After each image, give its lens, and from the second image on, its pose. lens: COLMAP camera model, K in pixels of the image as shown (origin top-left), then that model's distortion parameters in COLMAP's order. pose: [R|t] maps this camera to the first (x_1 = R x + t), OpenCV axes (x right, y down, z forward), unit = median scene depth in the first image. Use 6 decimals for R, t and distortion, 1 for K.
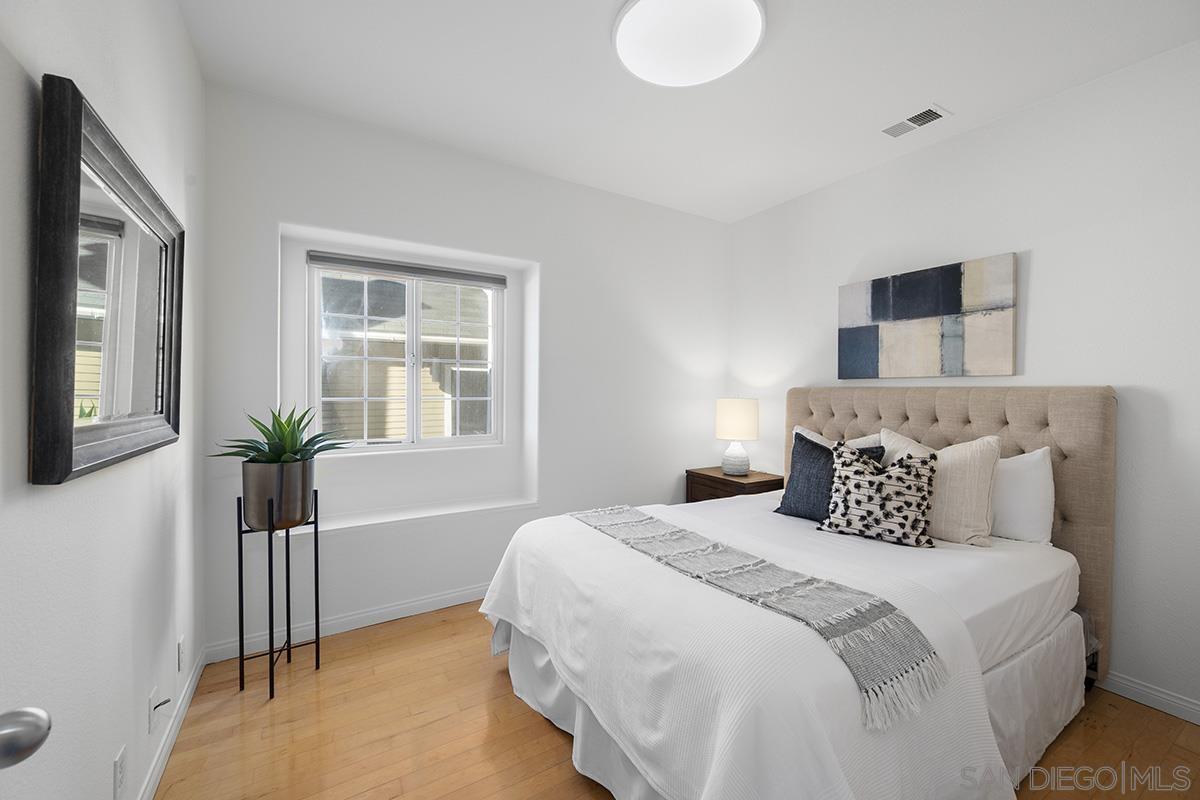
lens RADIAL K [[485.5, 0, 598.6], [0, 485.5, 394.3], [0, 0, 1]] dist [0.004399, 0.000284]
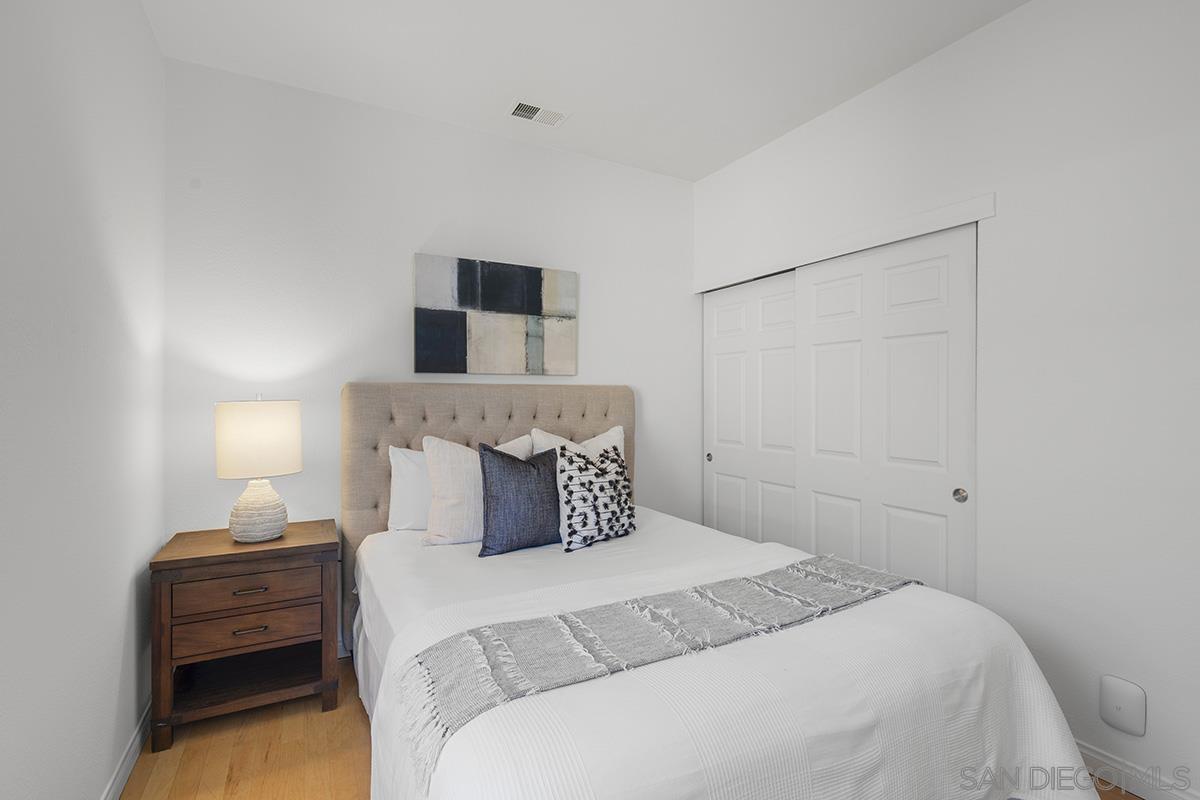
lens RADIAL K [[547.7, 0, 599.0], [0, 547.7, 394.1], [0, 0, 1]] dist [-0.001124, -0.000598]
pose [[0.033674, -0.010438, 0.999378, -0.450897], [0.001809, 0.999944, 0.010383, -0.006314], [-0.999431, 0.001458, 0.033691, 0.821193]]
